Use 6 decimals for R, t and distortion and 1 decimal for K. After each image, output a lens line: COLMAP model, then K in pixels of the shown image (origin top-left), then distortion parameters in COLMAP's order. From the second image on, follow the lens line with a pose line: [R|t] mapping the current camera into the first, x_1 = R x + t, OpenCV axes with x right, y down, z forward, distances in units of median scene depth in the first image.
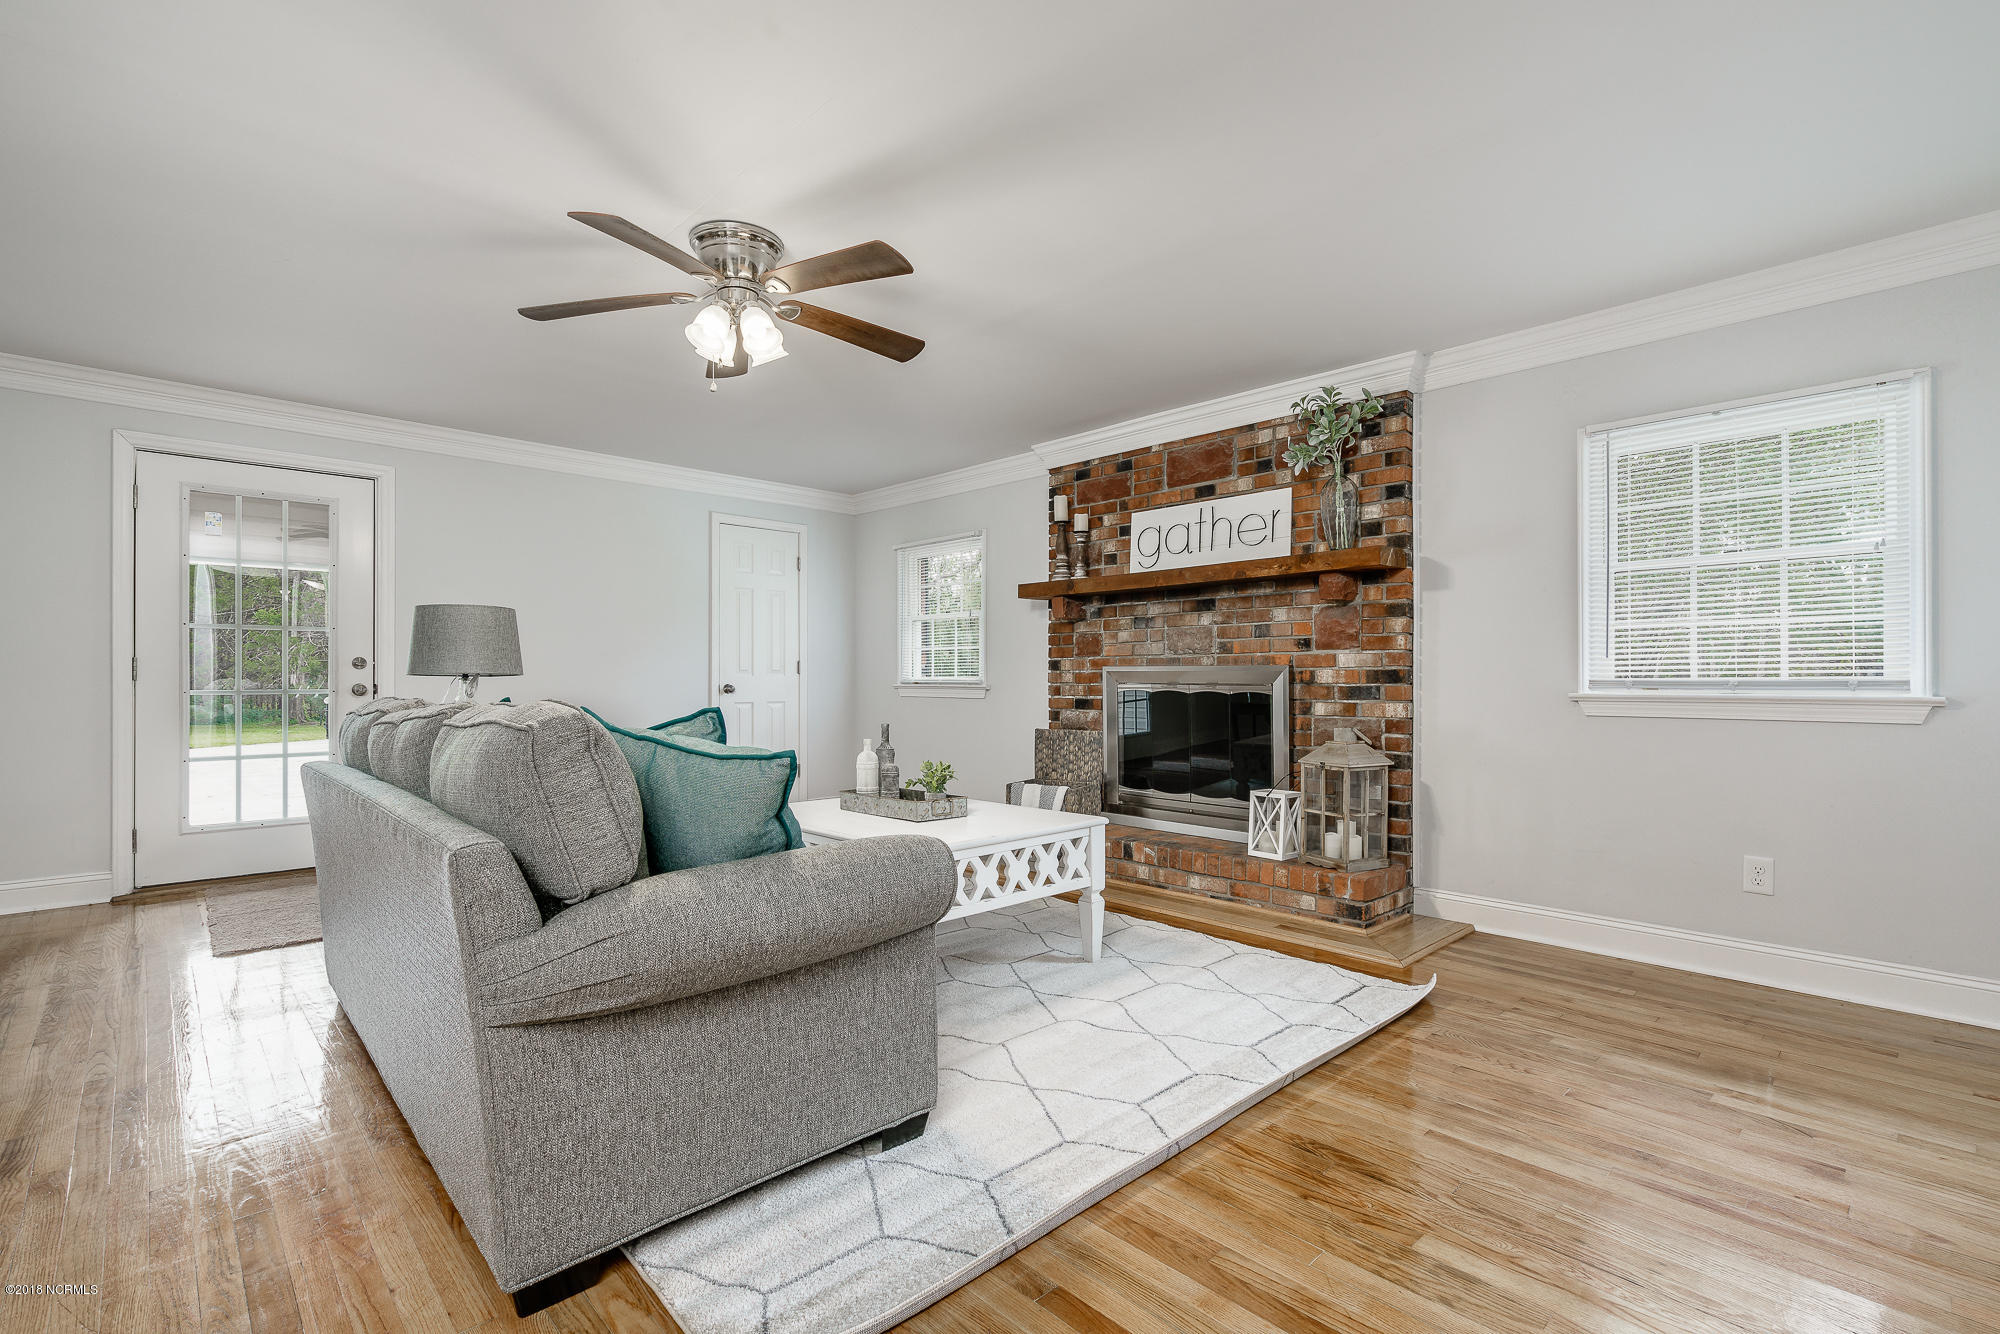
lens RADIAL K [[884.5, 0, 1000.0], [0, 884.5, 667.0], [0, 0, 1]] dist [0.000232, 0.000035]
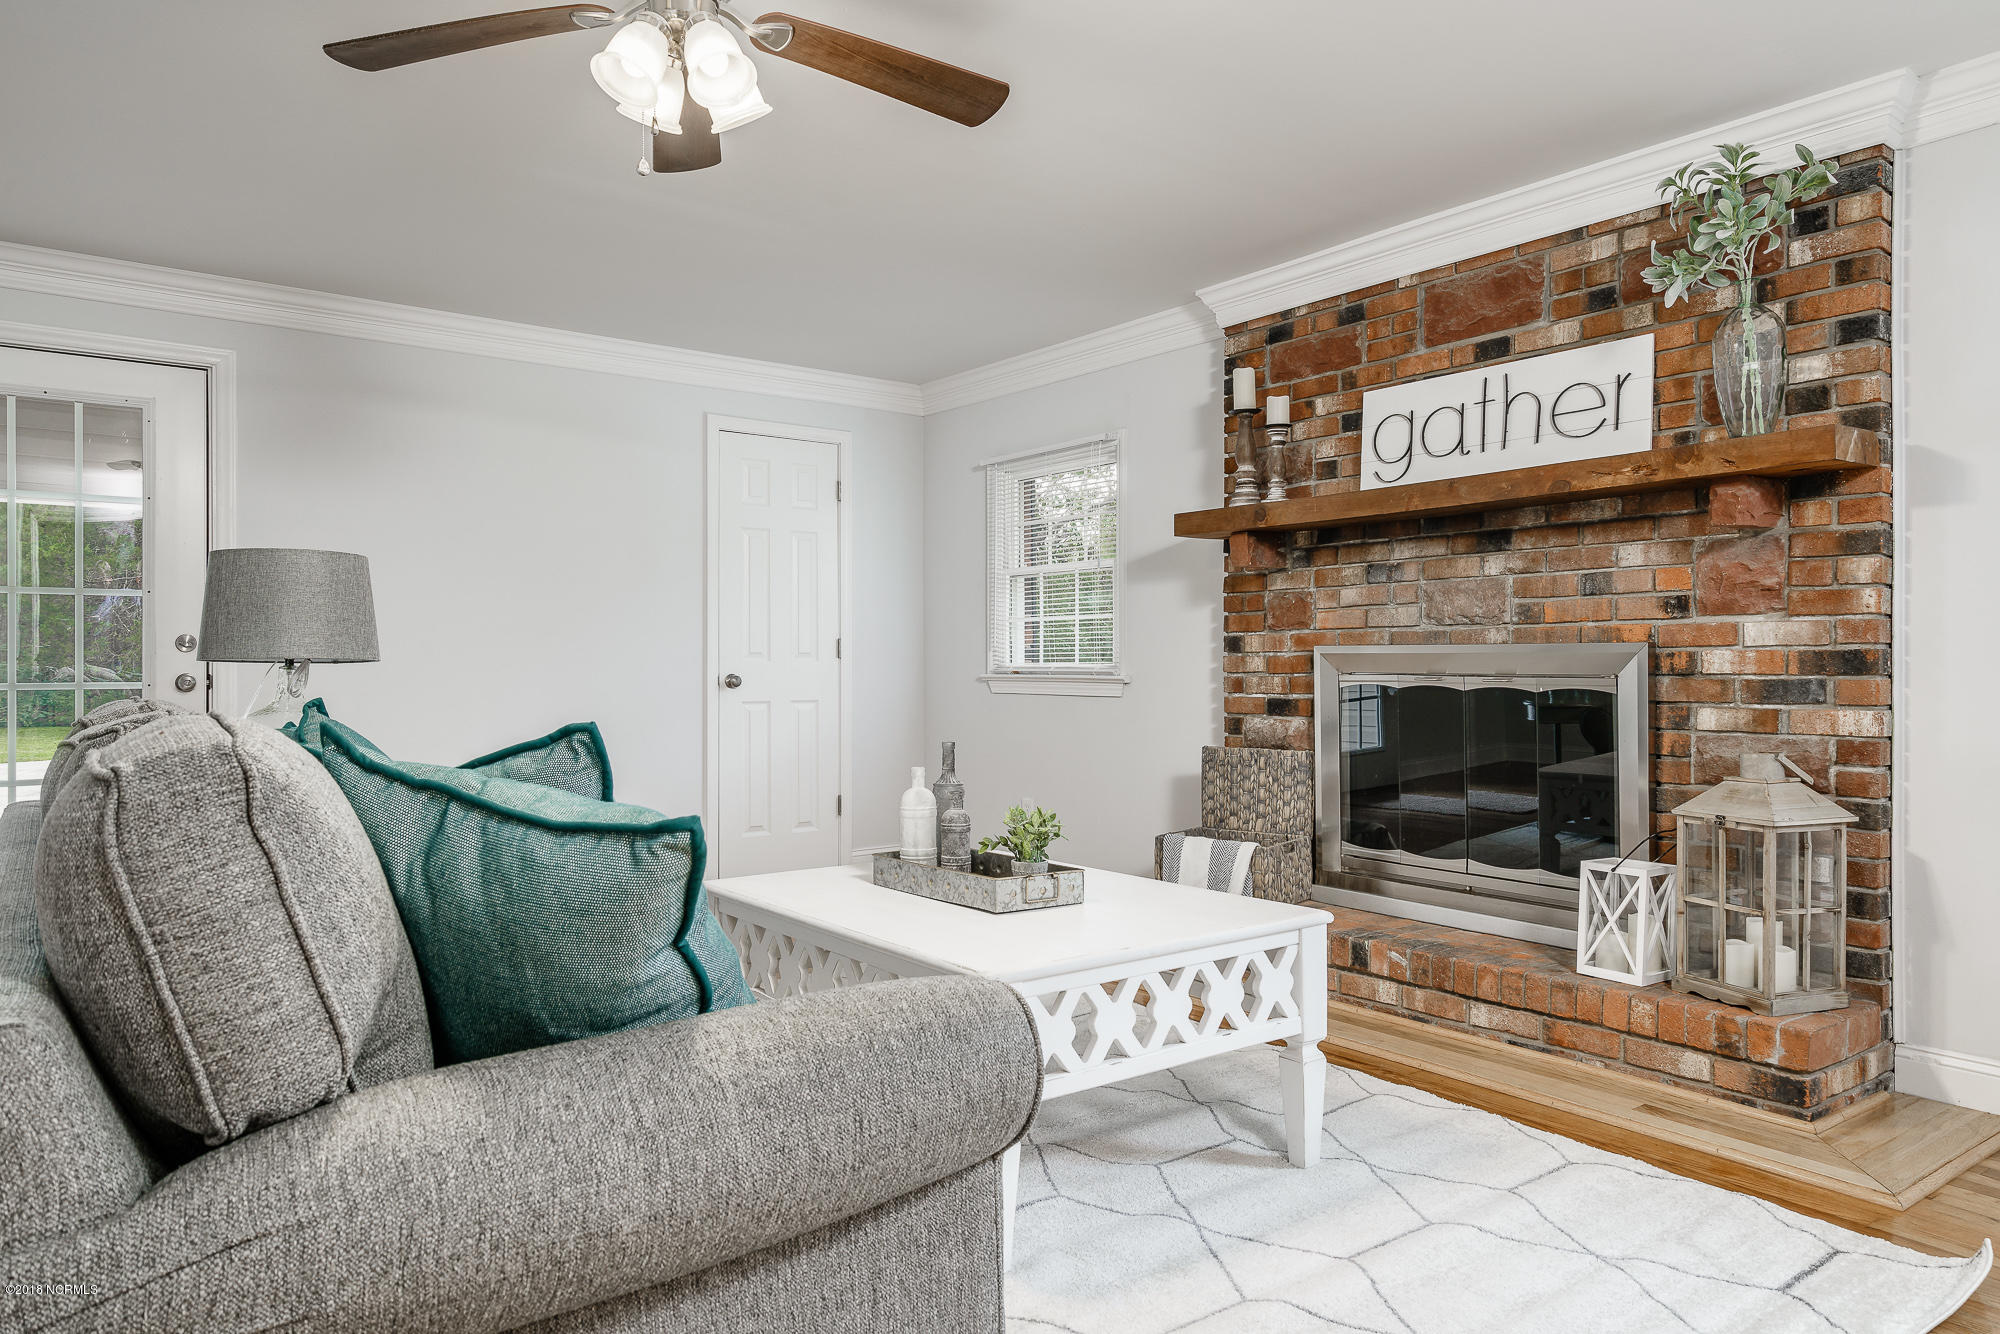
lens RADIAL K [[1276.0, 0, 1000.0], [0, 1276.0, 667.0], [0, 0, 1]] dist [0.001338, 0.001607]
pose [[0.993121, -0.000420, -0.117092, 0.005400], [0.002143, 0.999891, 0.014594, 0.000920], [0.117073, -0.014744, 0.993014, 0.135799]]
